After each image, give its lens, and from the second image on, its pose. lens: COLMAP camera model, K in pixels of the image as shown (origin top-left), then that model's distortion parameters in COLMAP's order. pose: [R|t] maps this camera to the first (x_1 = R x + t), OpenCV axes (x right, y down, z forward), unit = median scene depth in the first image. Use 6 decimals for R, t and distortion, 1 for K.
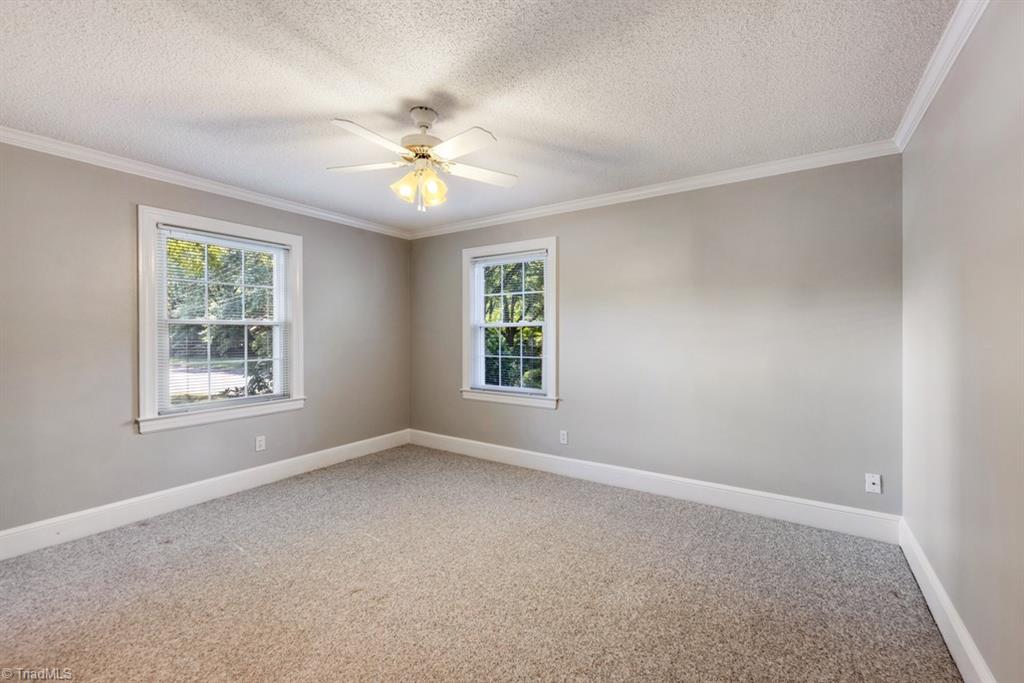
lens RADIAL K [[419.6, 0, 515.7], [0, 419.6, 335.9], [0, 0, 1]] dist [0.004642, -0.000187]
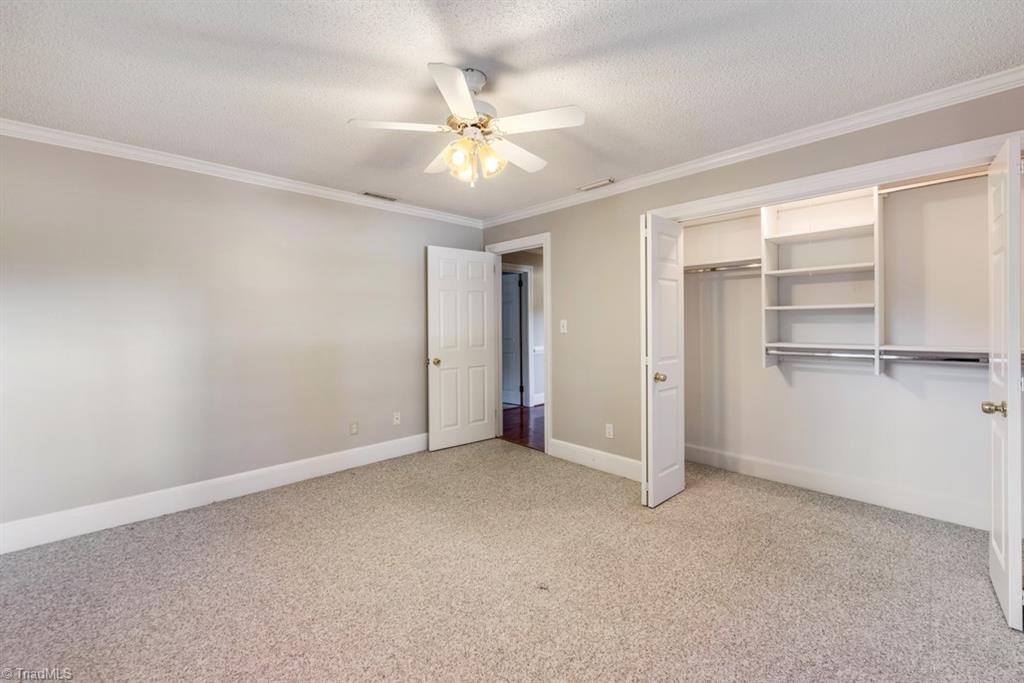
lens RADIAL K [[419.6, 0, 509.9], [0, 419.6, 331.4], [0, 0, 1]] dist [0.004642, -0.000187]
pose [[-0.973975, 0.003610, 0.226625, -0.508320], [0.009083, 0.999692, 0.023109, -0.013963], [-0.226472, 0.024566, -0.973708, 1.894590]]
